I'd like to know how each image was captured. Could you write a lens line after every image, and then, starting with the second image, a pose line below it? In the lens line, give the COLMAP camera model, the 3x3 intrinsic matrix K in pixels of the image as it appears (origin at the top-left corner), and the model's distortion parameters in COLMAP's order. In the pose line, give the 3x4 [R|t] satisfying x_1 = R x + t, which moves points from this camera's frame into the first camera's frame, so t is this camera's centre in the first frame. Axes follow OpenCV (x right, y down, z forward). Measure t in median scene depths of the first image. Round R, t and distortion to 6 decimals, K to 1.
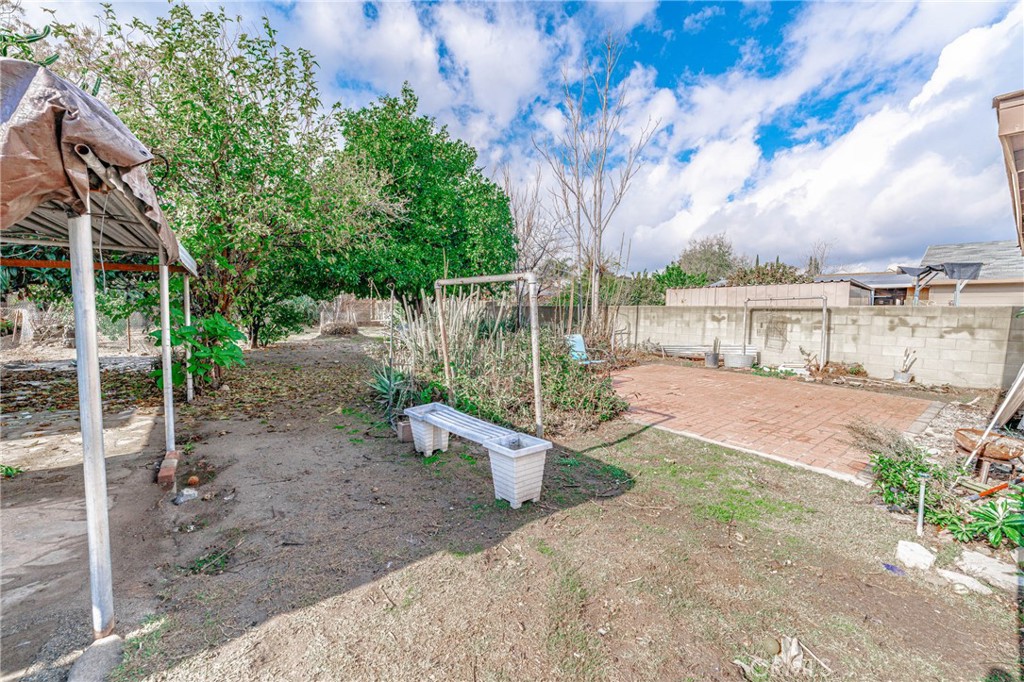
lens RADIAL K [[405.0, 0, 517.3], [0, 405.0, 337.8], [0, 0, 1]] dist [-0.001391, -0.000354]
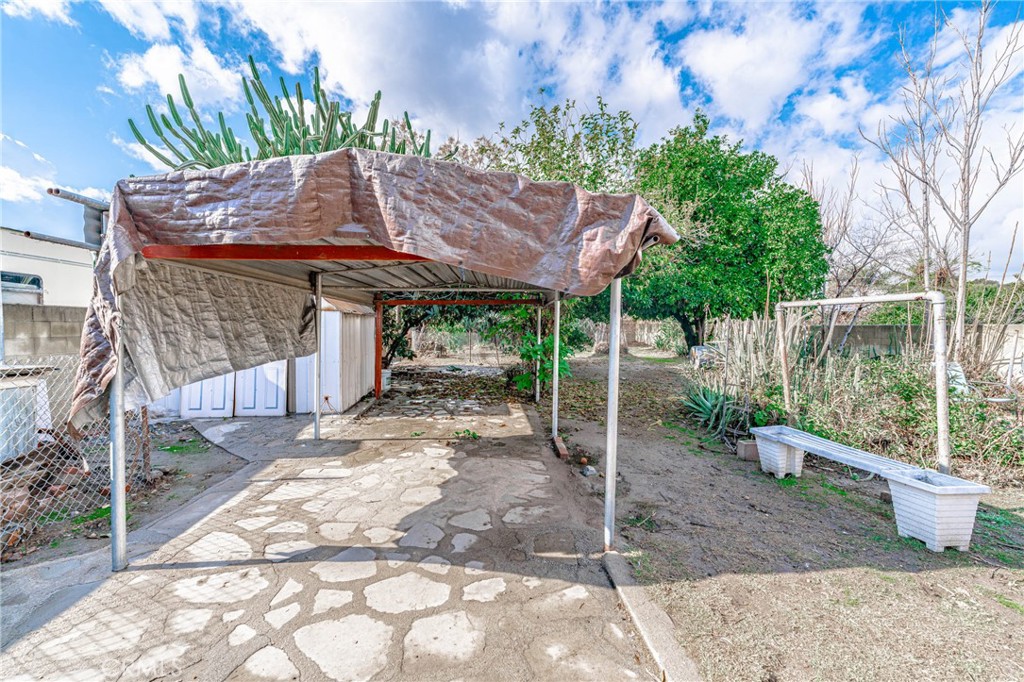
lens RADIAL K [[412.9, 0, 508.7], [0, 412.9, 337.0], [0, 0, 1]] dist [-0.000077, -0.000436]
pose [[0.832790, 0.005711, -0.553560, -0.111538], [-0.034041, 0.998583, -0.040911, 0.004035], [0.552542, 0.052914, 0.831804, -0.124736]]
